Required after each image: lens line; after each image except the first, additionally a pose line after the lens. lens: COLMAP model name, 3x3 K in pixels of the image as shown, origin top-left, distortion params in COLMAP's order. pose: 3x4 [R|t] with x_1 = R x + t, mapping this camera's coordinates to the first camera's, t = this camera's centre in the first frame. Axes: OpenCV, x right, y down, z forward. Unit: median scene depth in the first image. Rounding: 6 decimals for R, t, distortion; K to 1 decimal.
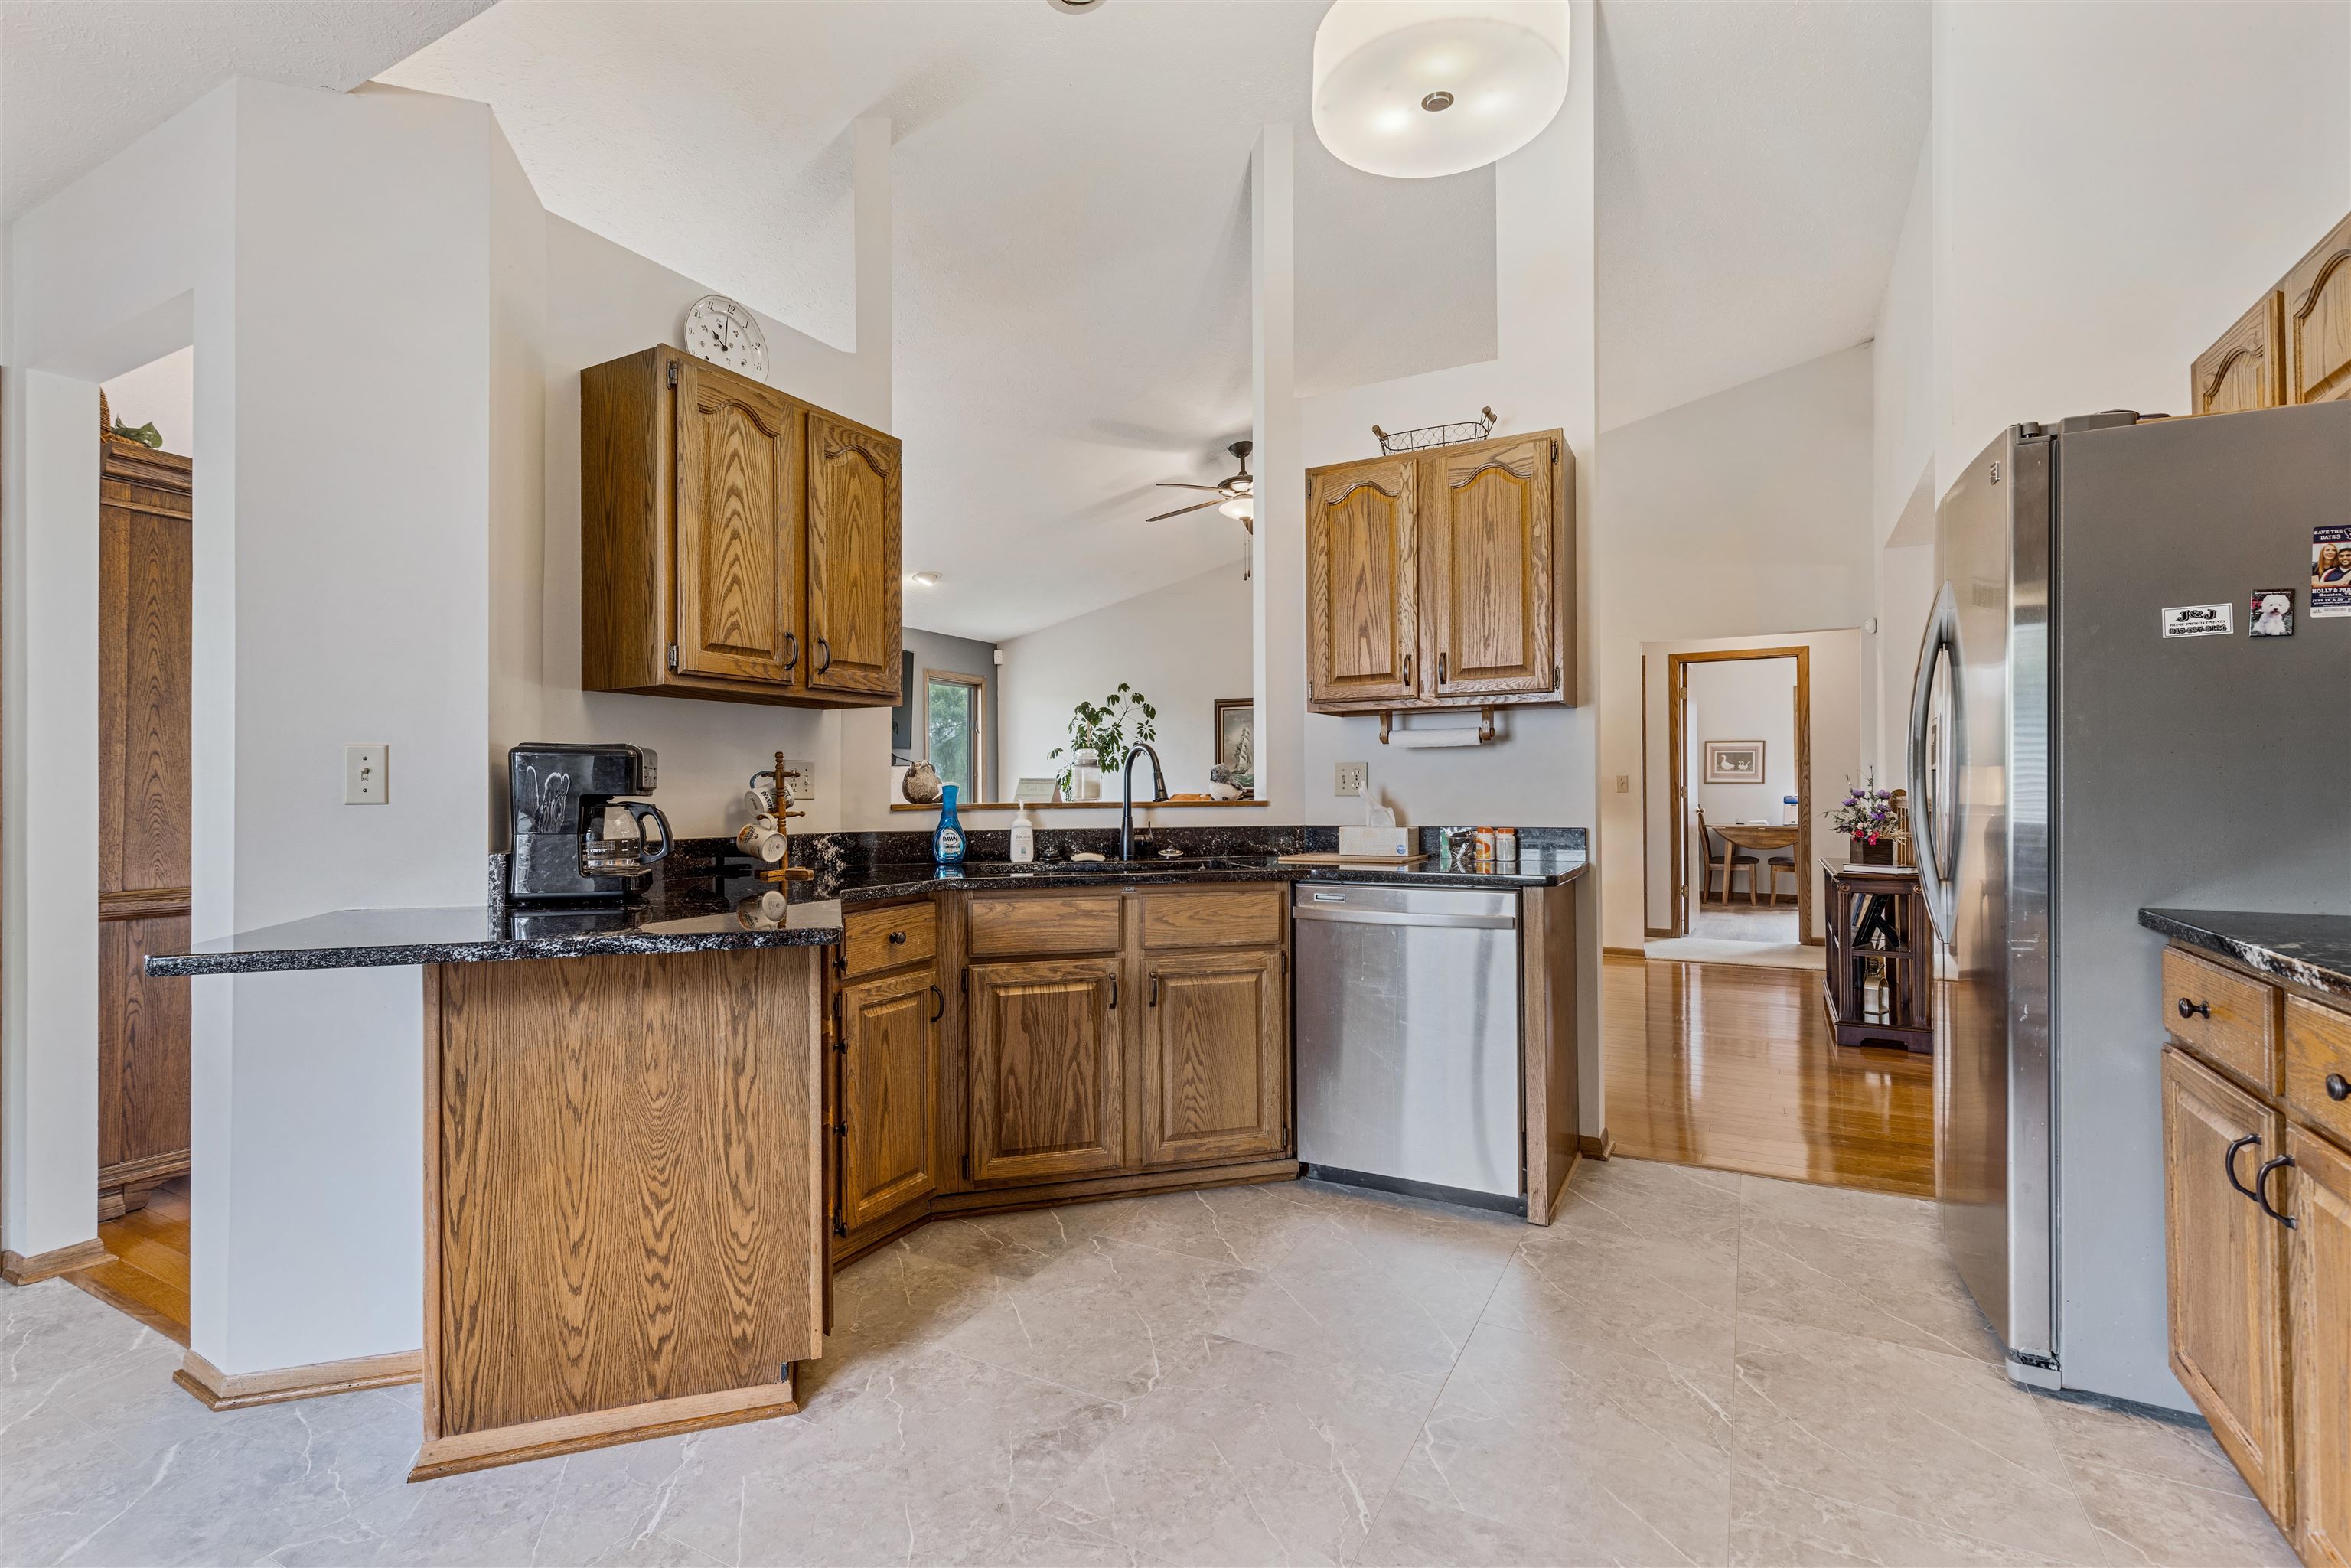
lens RADIAL K [[1070.0, 0, 1174.4], [0, 1070.0, 787.4], [0, 0, 1]] dist [0.003012, 0.000309]
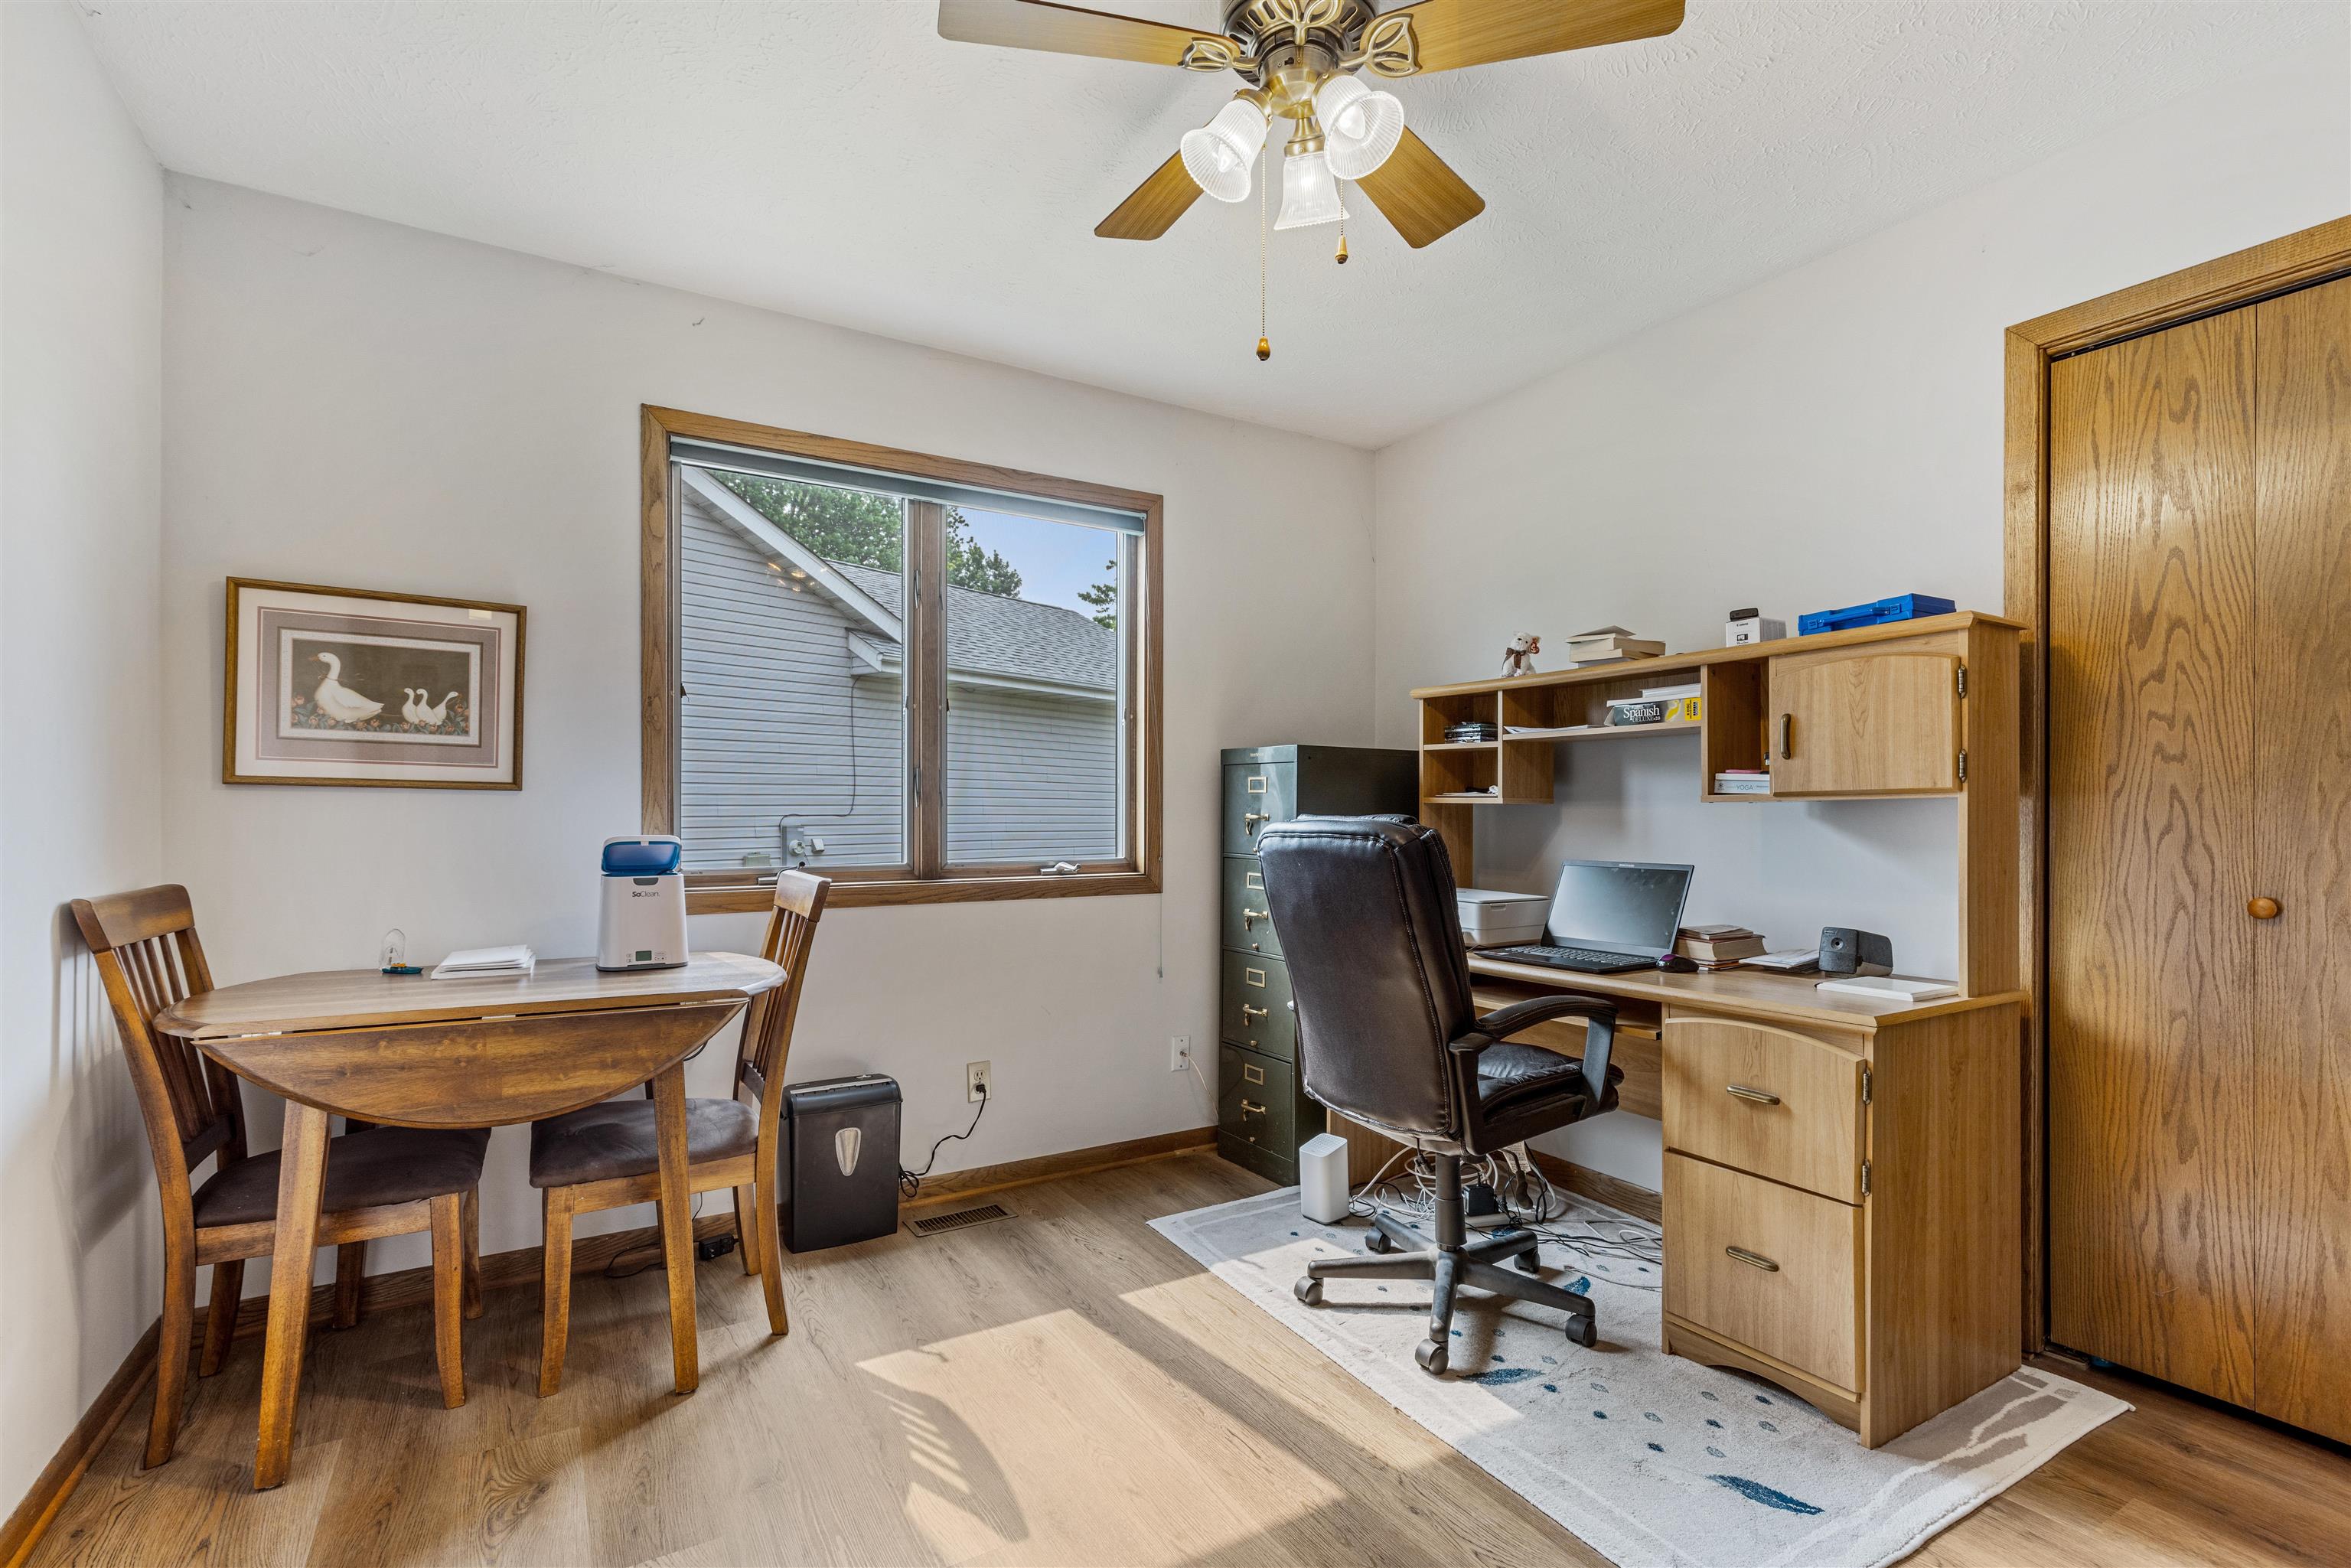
lens RADIAL K [[1070.0, 0, 1172.5], [0, 1070.0, 799.3], [0, 0, 1]] dist [0.003012, 0.000309]
pose [[0.506619, 0.009097, 0.862122, 0.417307], [-0.008823, 0.999947, -0.005366, -0.001214], [-0.862125, -0.004888, 0.506672, 0.751476]]
